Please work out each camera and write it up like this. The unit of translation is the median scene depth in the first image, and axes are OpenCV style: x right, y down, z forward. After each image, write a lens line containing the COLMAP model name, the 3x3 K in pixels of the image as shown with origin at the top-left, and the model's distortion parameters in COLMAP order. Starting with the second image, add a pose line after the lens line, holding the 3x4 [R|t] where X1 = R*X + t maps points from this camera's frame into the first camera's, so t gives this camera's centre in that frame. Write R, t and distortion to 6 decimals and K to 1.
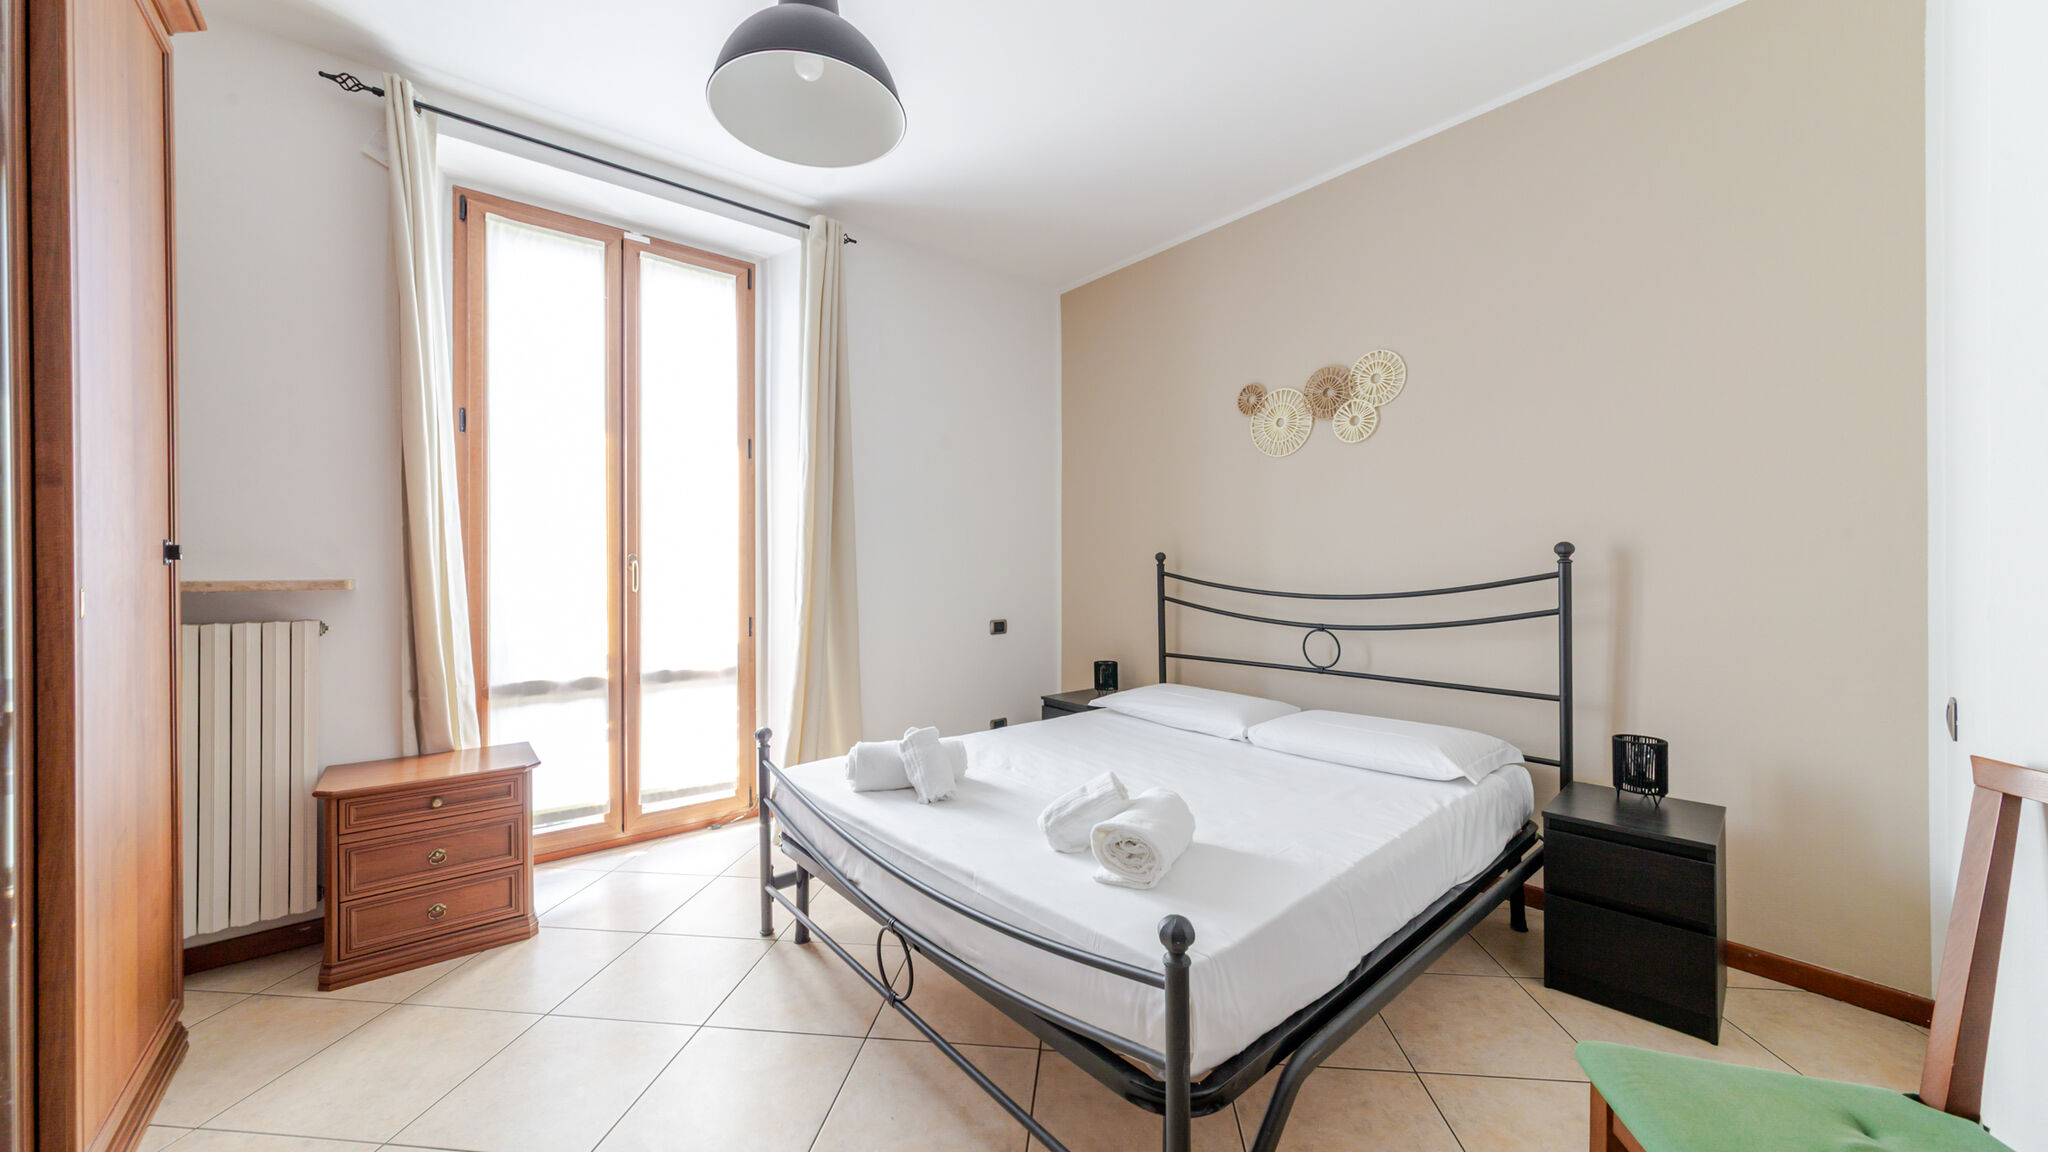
lens RADIAL K [[731.0, 0, 1023.7], [0, 731.0, 564.2], [0, 0, 1]] dist [-0.000120, 0.000447]
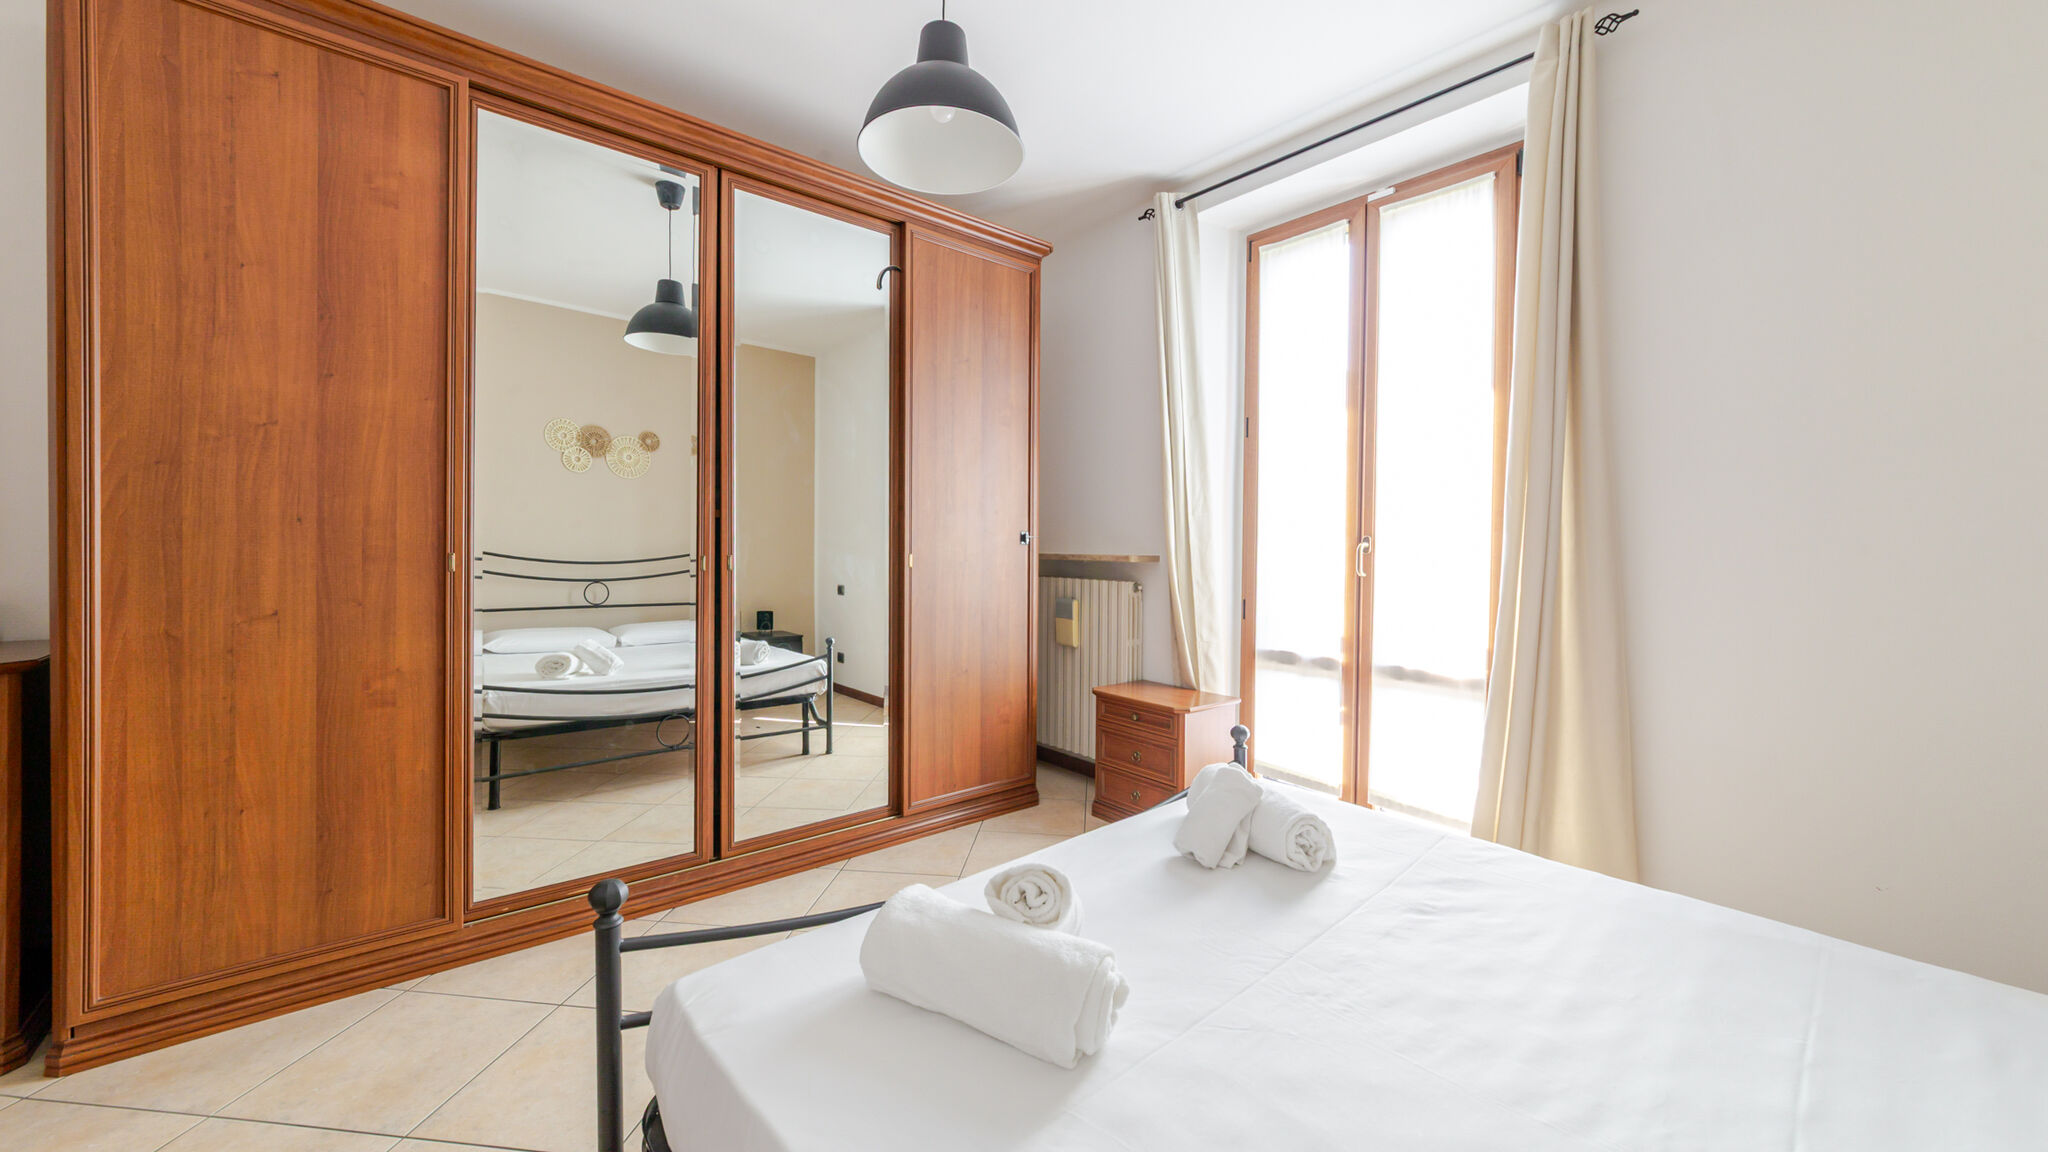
lens RADIAL K [[760.2, 0, 1013.4], [0, 760.2, 553.5], [0, 0, 1]] dist [0.000585, 0.000257]
pose [[-0.001614, 0.016031, -0.999870, 0.461038], [-0.008413, 0.999836, 0.016044, -0.003063], [0.999963, 0.008438, -0.001479, 0.562800]]
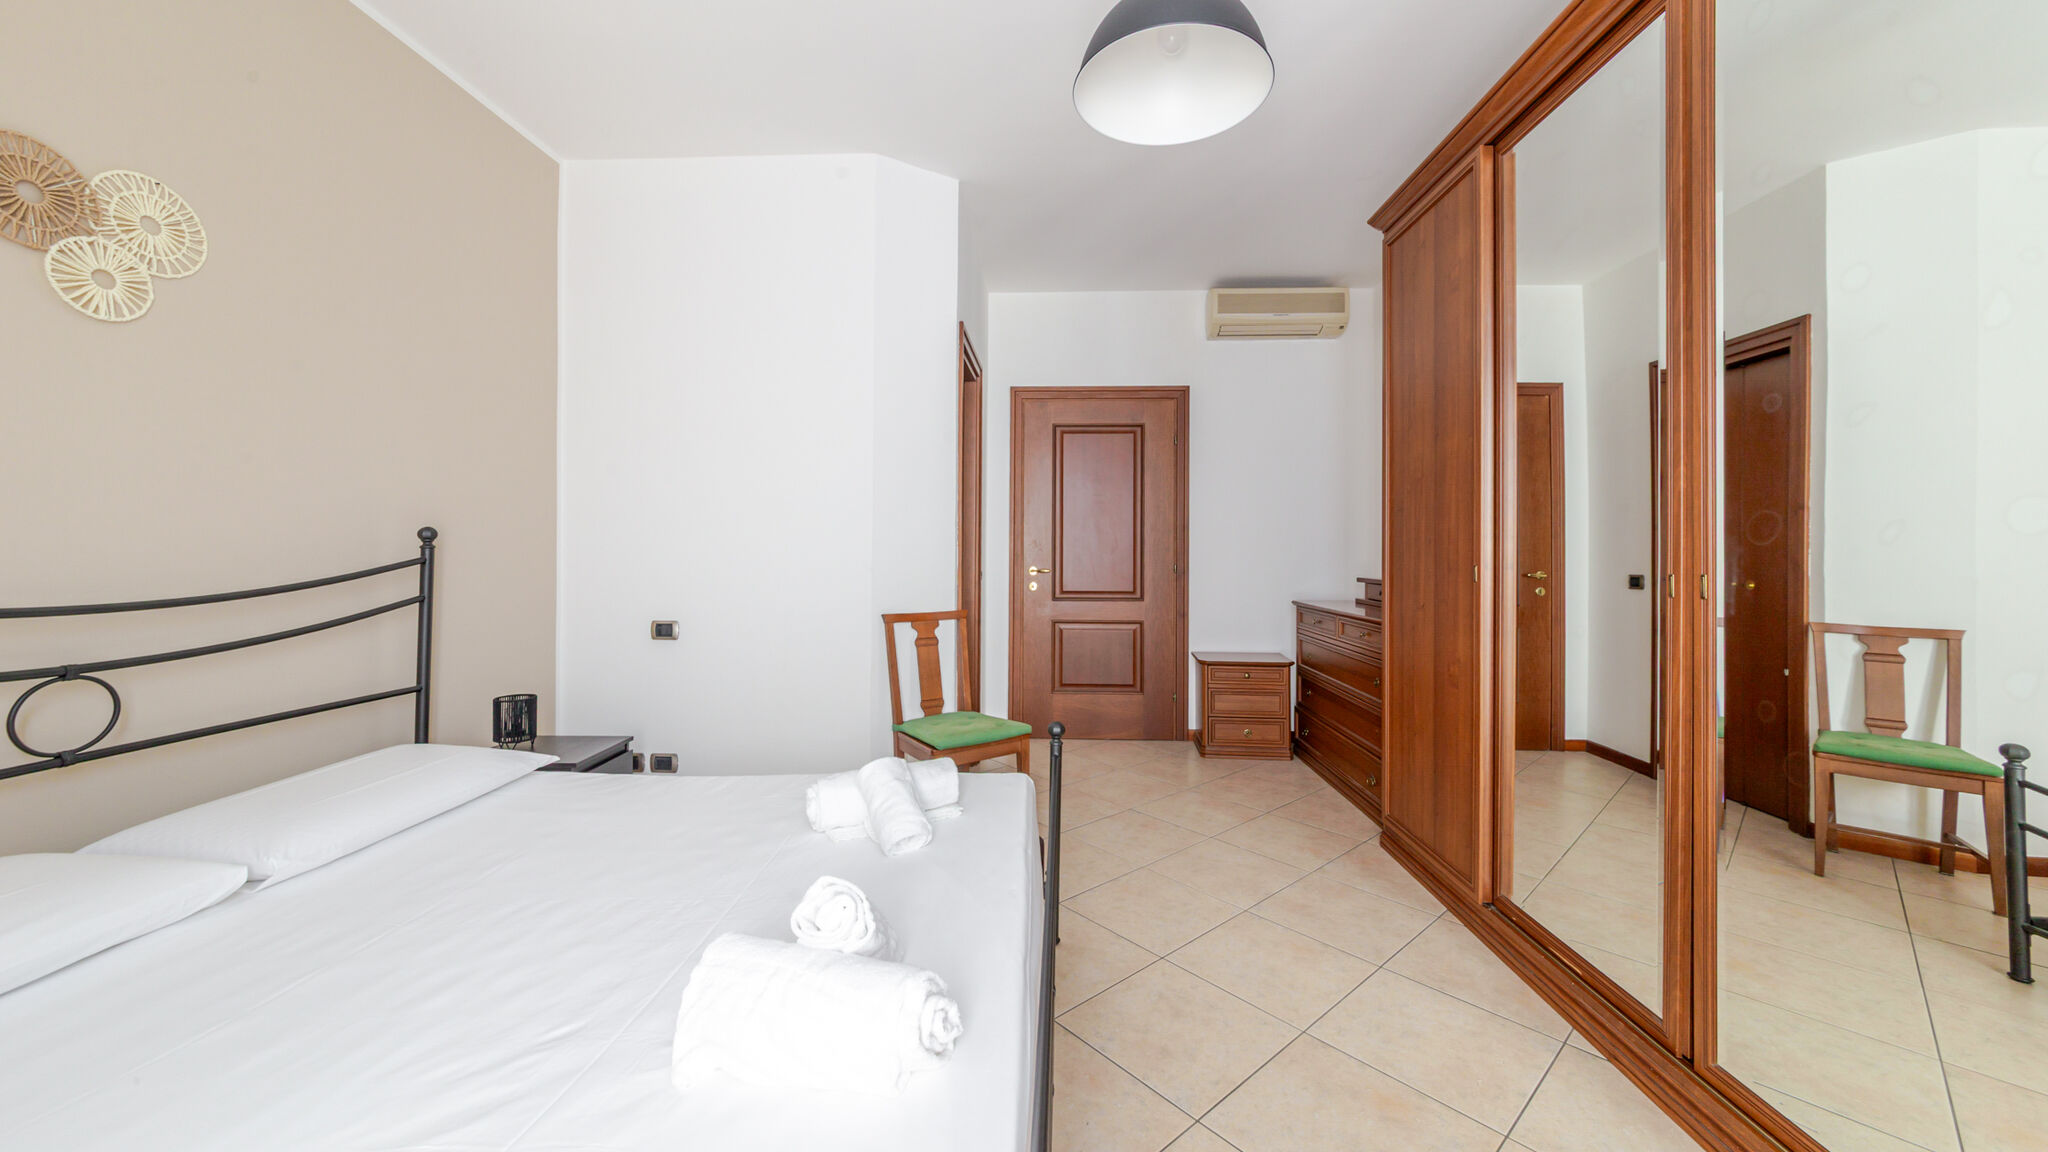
lens RADIAL K [[734.8, 0, 1026.8], [0, 734.8, 546.1], [0, 0, 1]] dist [0.002515, 0.000117]
pose [[-0.735554, 0.008303, 0.677415, -0.409293], [-0.004832, 0.999835, -0.017502, 0.006599], [-0.677449, -0.016147, -0.735393, 0.928195]]
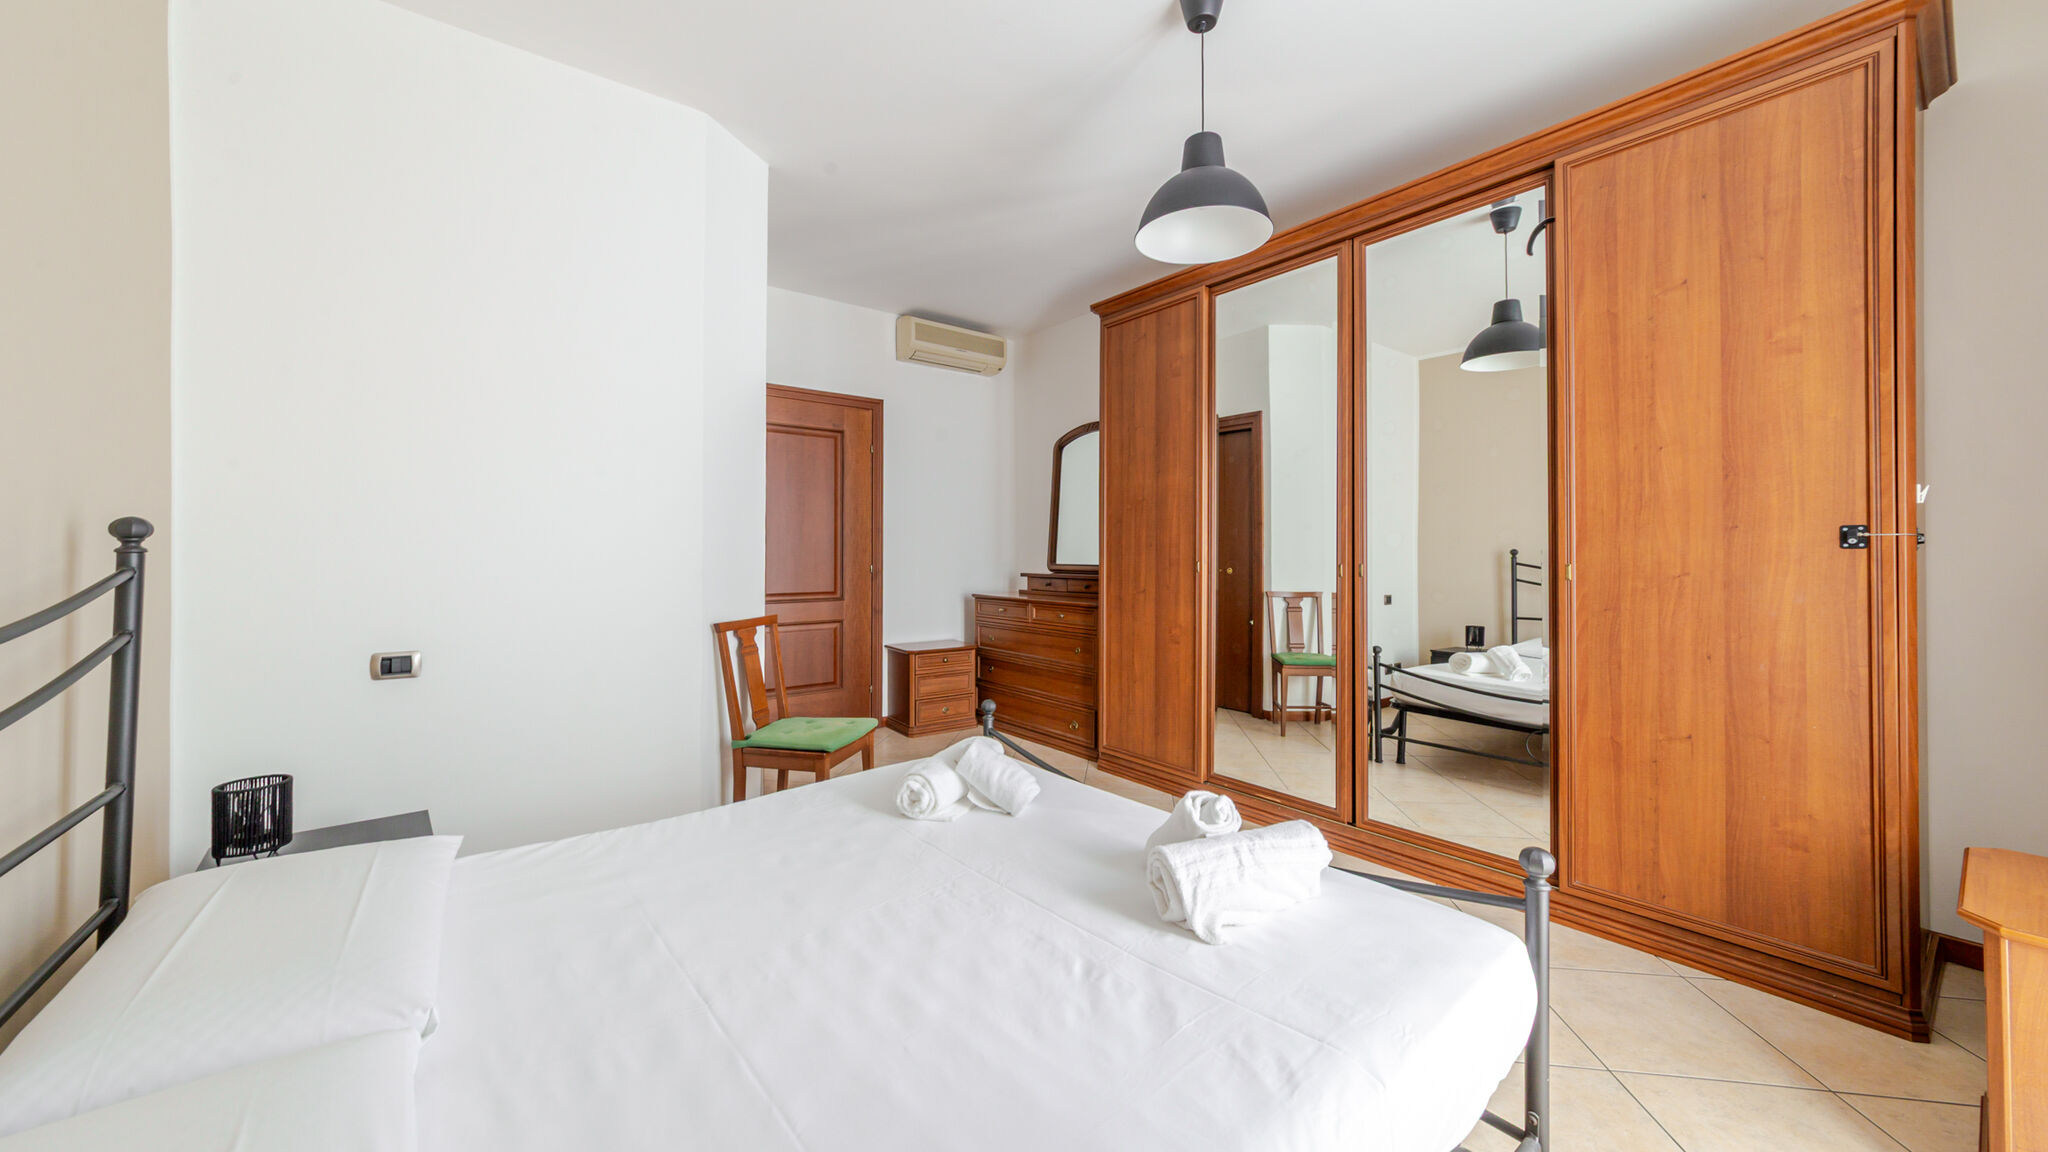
lens RADIAL K [[741.6, 0, 1018.0], [0, 741.6, 537.6], [0, 0, 1]] dist [0.000082, 0.000000]
pose [[-0.999040, 0.008429, 0.042988, 0.002457], [0.007228, 0.999582, -0.028010, 0.005076], [-0.043207, -0.027672, -0.998683, 1.232339]]
